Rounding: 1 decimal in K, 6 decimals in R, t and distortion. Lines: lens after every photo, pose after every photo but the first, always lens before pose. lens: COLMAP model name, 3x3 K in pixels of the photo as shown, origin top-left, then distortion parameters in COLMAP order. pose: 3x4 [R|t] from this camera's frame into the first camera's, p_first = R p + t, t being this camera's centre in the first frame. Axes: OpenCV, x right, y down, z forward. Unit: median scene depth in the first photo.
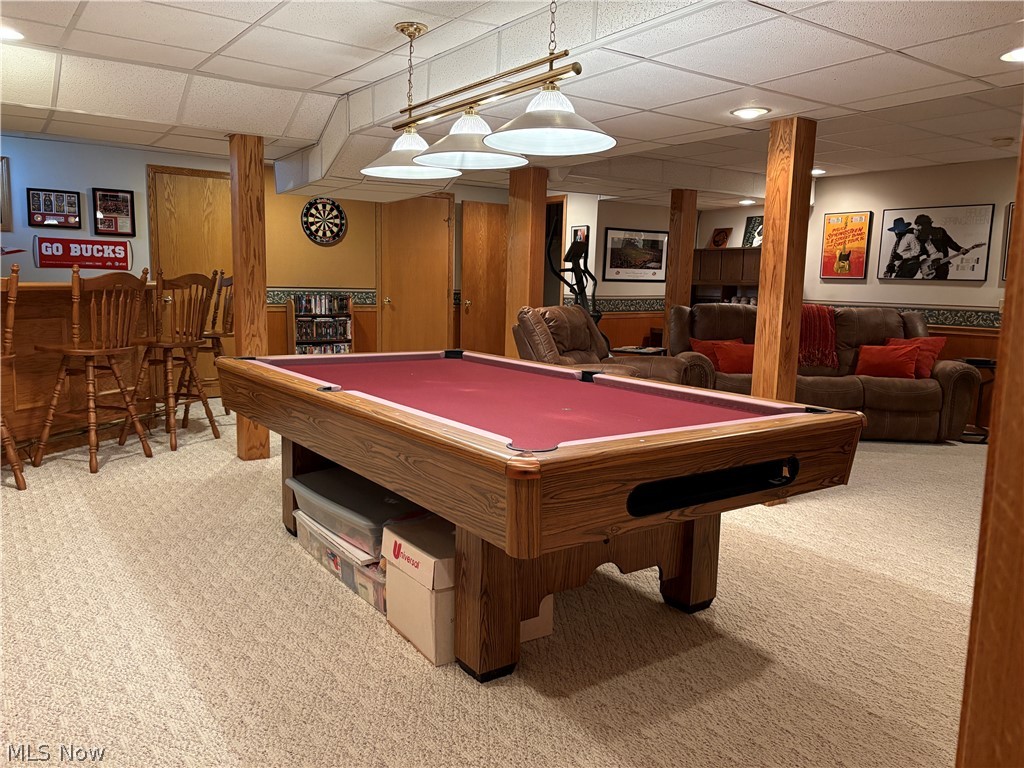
lens RADIAL K [[770.5, 0, 511.5], [0, 770.5, 387.0], [0, 0, 1]] dist [0.022346, -0.013078]
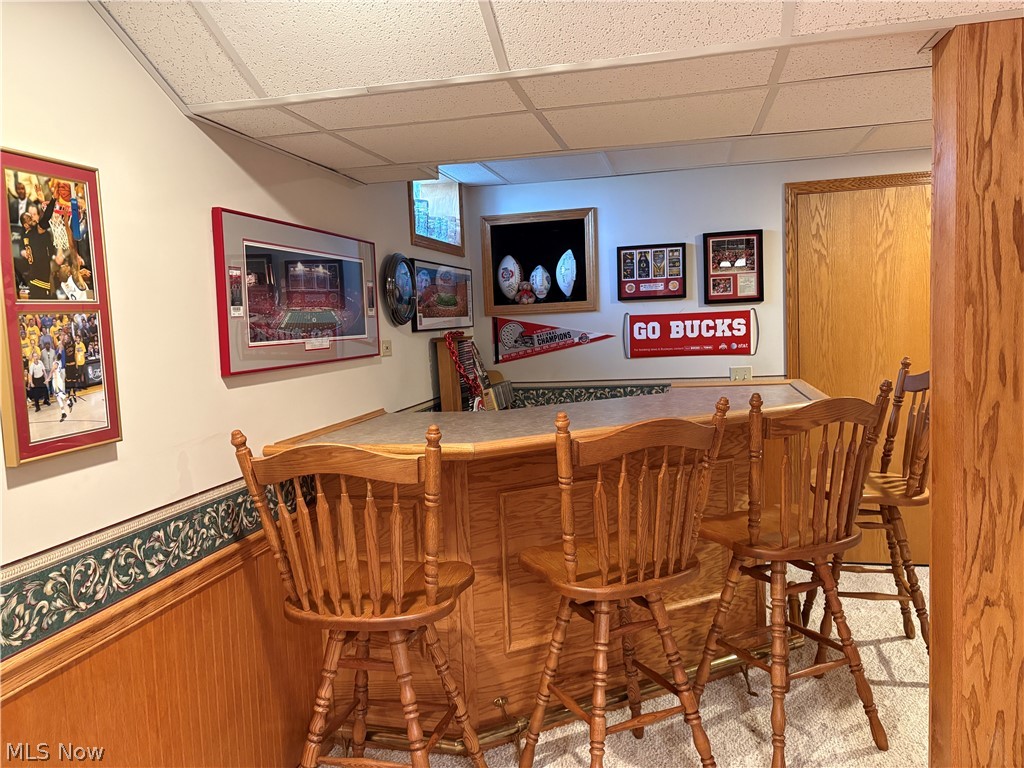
lens RADIAL K [[770.5, 0, 509.4], [0, 770.5, 385.0], [0, 0, 1]] dist [0.022346, -0.013078]
pose [[0.670310, 0.011298, -0.741996, -0.164493], [-0.040926, 0.998925, -0.021762, -0.108728], [0.740952, 0.044954, 0.670051, 0.448730]]
